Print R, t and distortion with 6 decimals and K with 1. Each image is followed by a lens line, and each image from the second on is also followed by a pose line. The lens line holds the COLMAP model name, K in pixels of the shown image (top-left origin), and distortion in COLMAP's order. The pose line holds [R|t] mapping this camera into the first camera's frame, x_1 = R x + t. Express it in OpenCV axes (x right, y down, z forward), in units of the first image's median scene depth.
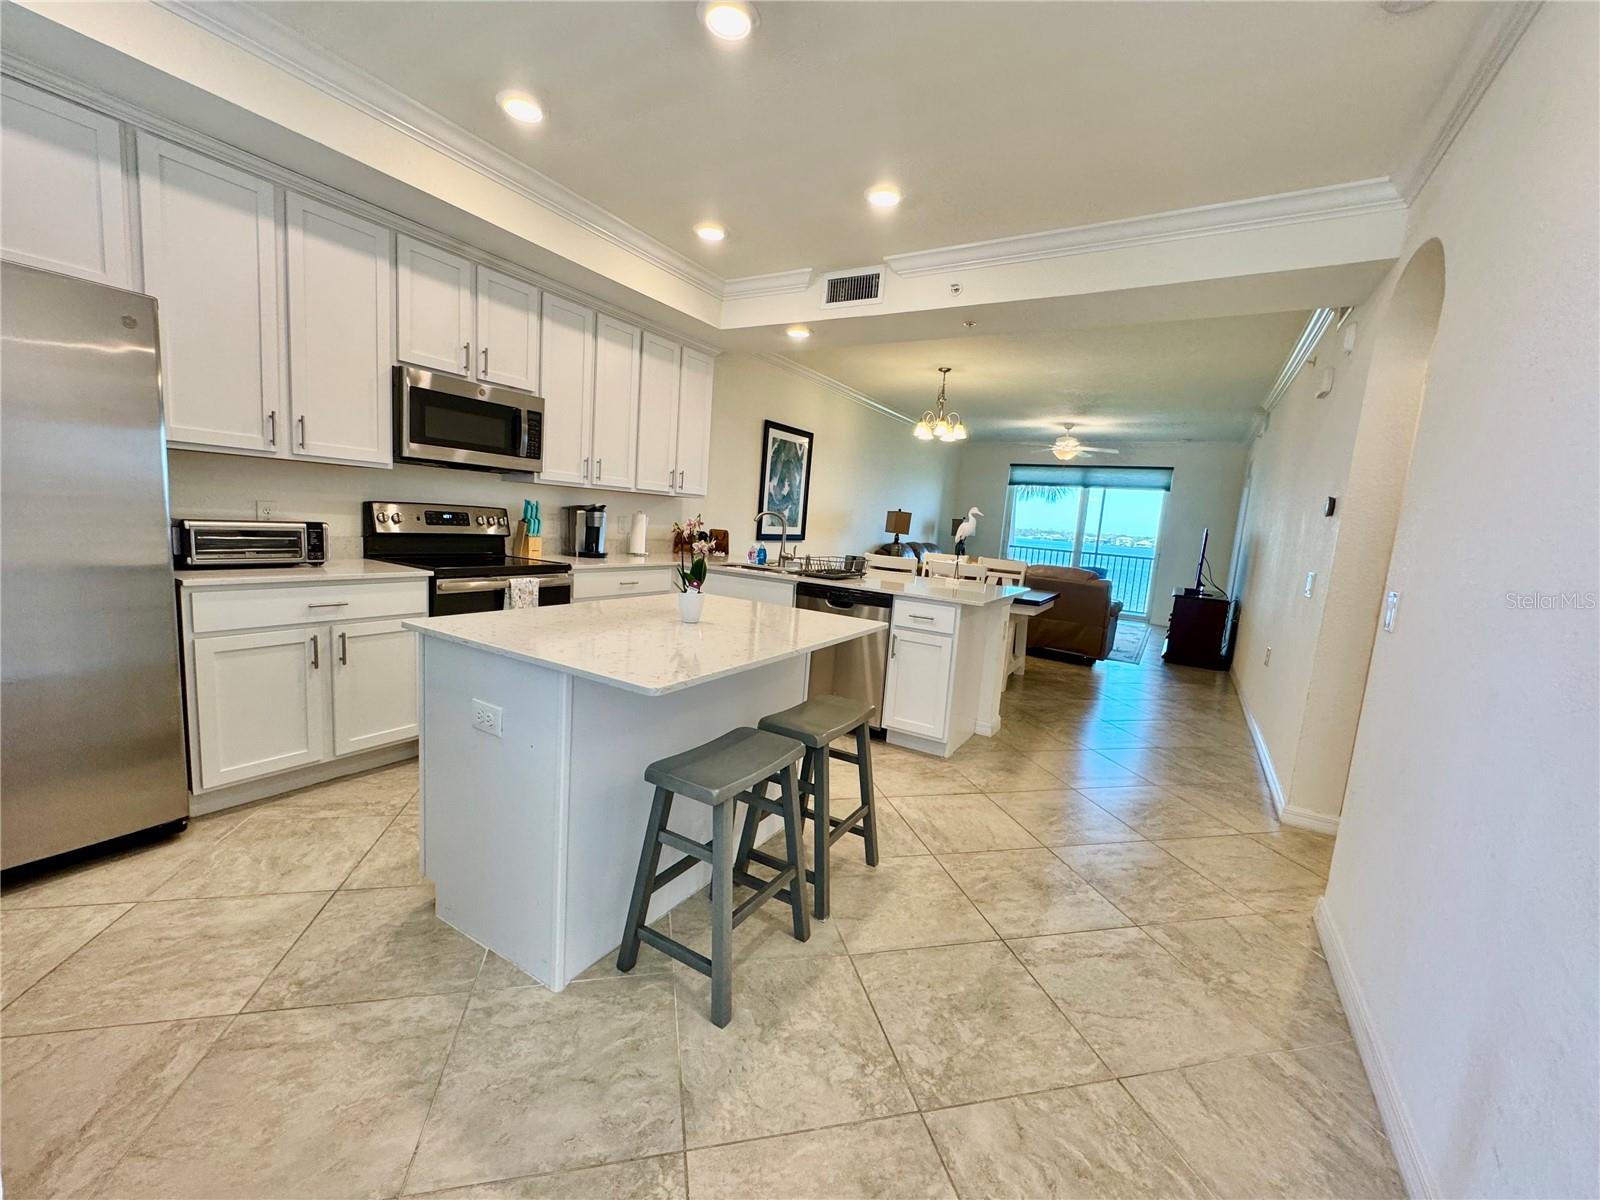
lens RADIAL K [[638.0, 0, 820.3], [0, 638.0, 590.2], [0, 0, 1]] dist [0.074057, 0.000003]
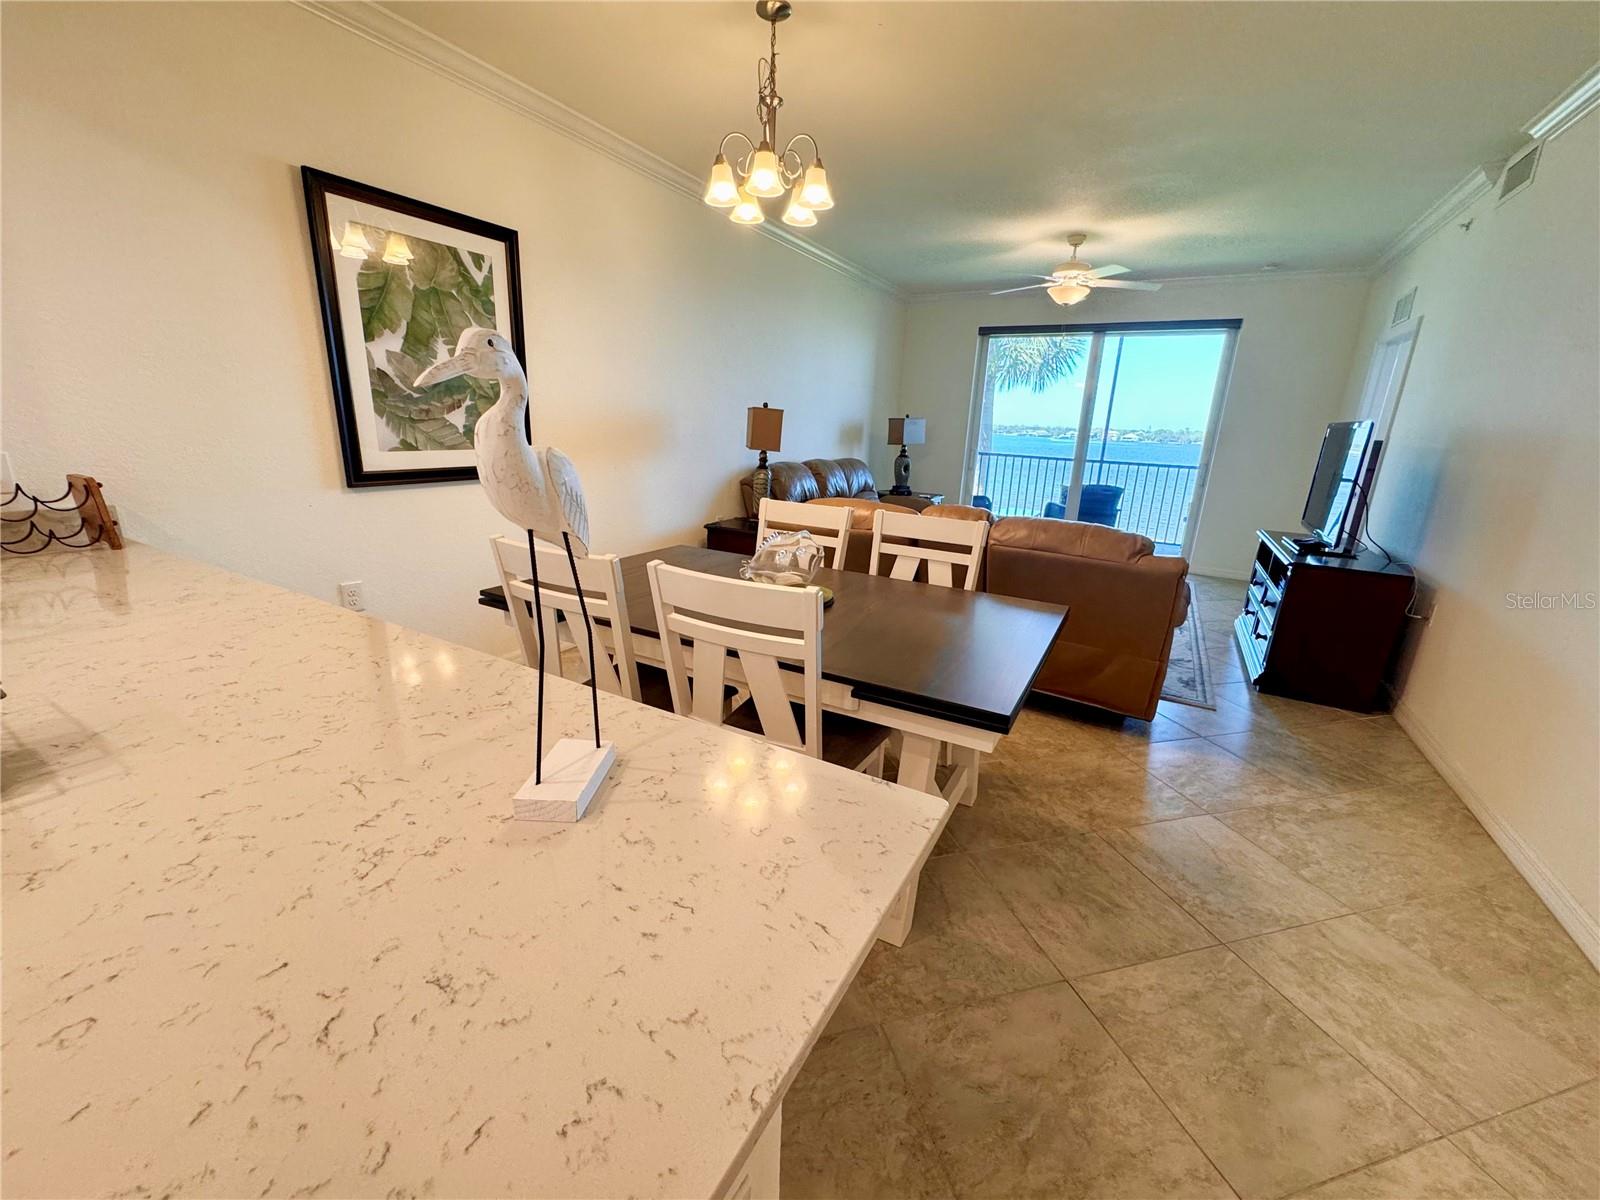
lens RADIAL K [[643.0, 0, 800.0], [0, 643.0, 600.0], [0, 0, 1]] dist [-0.002123, -0.000214]
pose [[0.999320, -0.035210, -0.010972, 0.183680], [0.036490, 0.987149, 0.155583, -0.055283], [0.005353, -0.155877, 0.987762, 0.527163]]
